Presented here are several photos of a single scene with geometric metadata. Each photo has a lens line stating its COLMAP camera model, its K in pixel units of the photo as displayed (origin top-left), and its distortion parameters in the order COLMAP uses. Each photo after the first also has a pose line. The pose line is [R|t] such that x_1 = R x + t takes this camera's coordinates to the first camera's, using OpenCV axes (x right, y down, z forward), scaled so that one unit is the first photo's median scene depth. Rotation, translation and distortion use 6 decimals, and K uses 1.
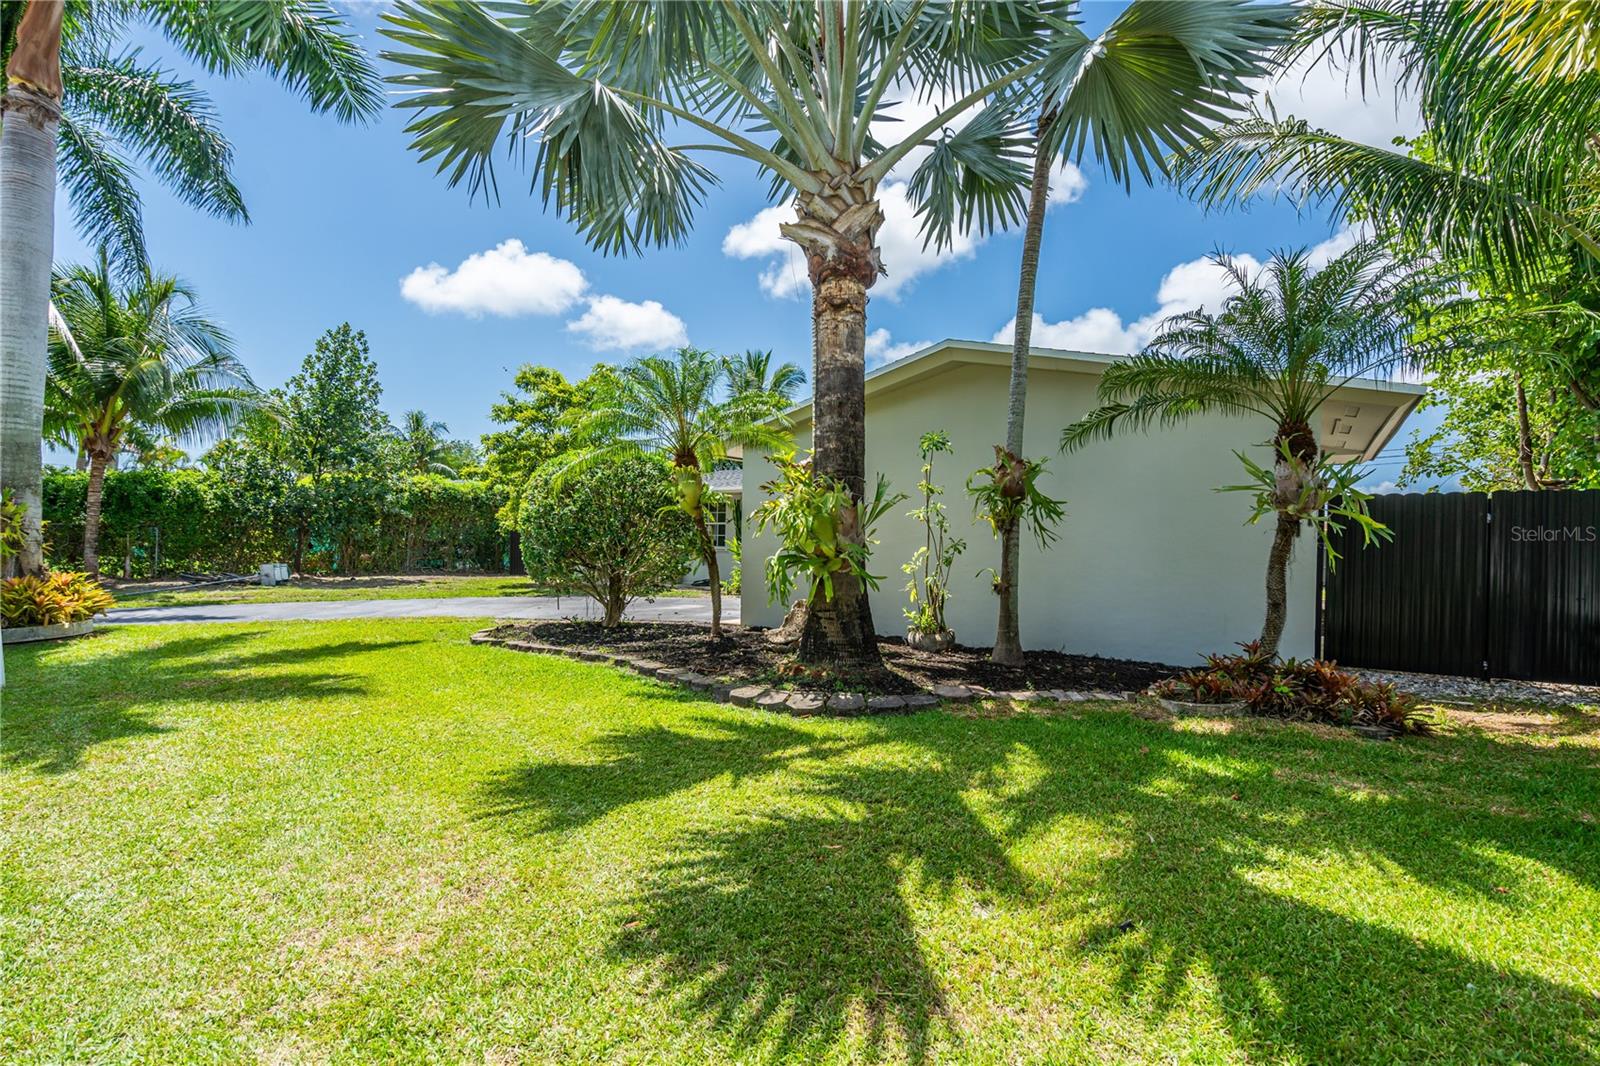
lens RADIAL K [[731.4, 0, 790.8], [0, 731.4, 529.5], [0, 0, 1]] dist [-0.003666, 0.000273]
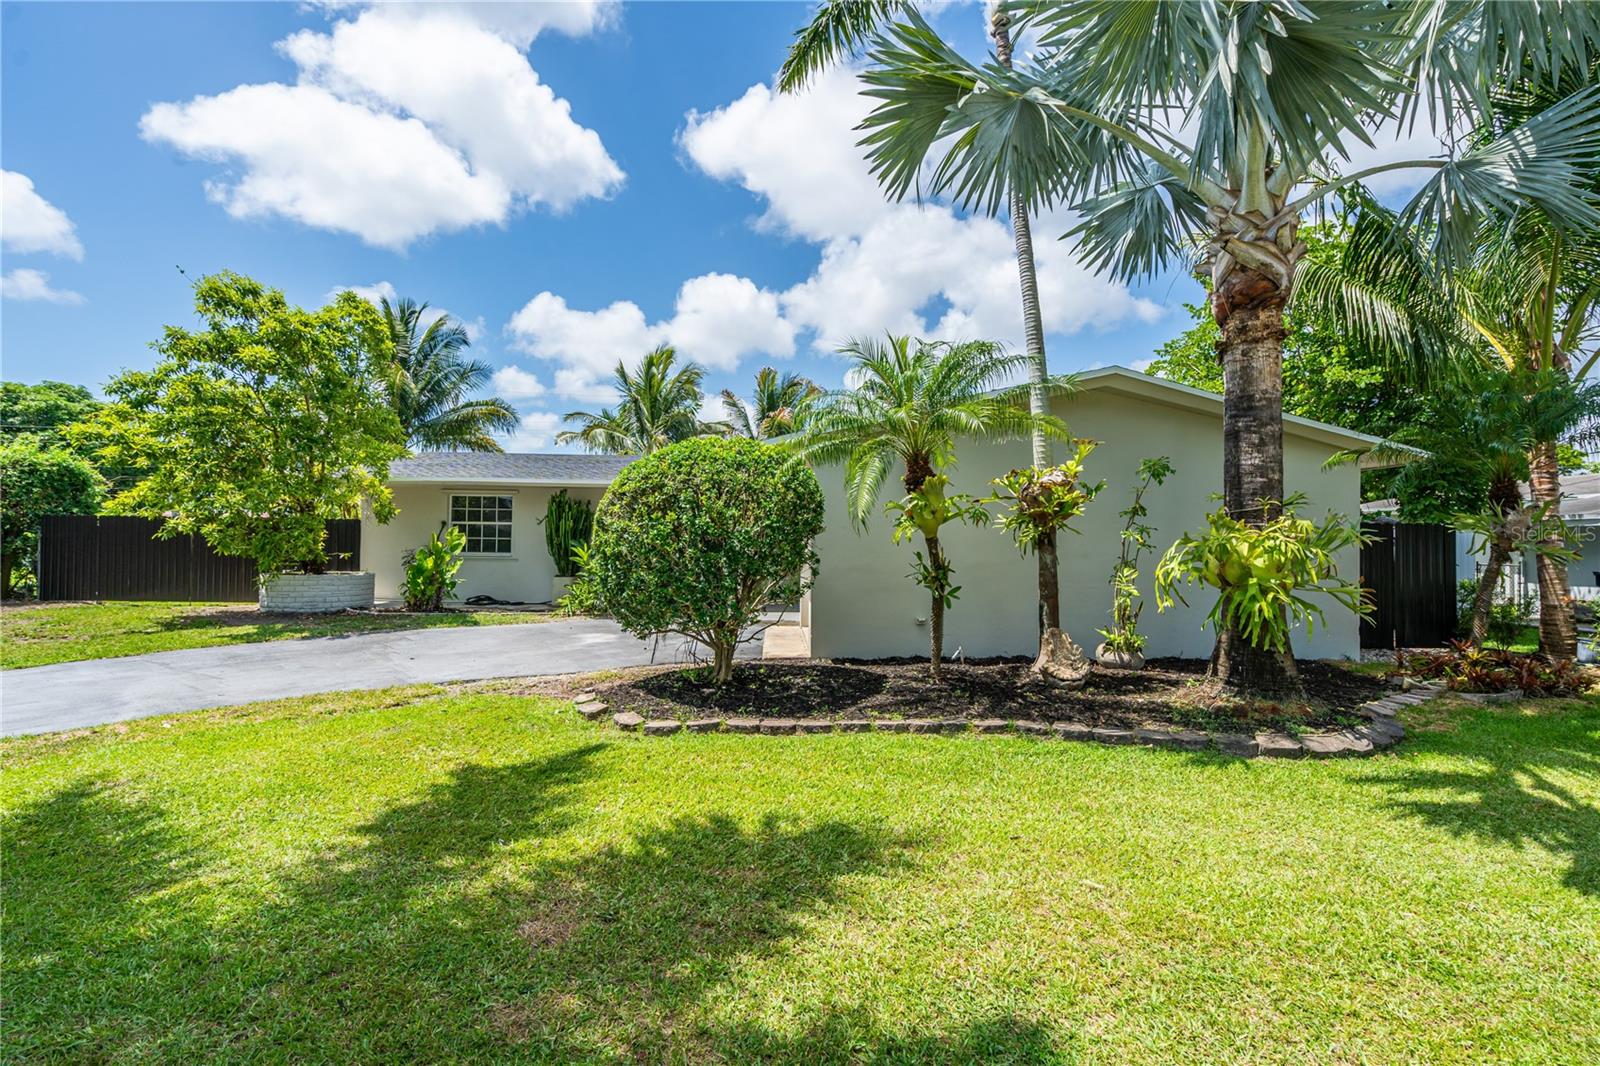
lens RADIAL K [[731.4, 0, 790.8], [0, 731.4, 529.5], [0, 0, 1]] dist [-0.003666, 0.000273]
pose [[0.785254, -0.008018, 0.619121, -0.373354], [-0.003615, 0.999840, 0.017534, -0.020094], [-0.619163, -0.016006, 0.785100, 0.217282]]
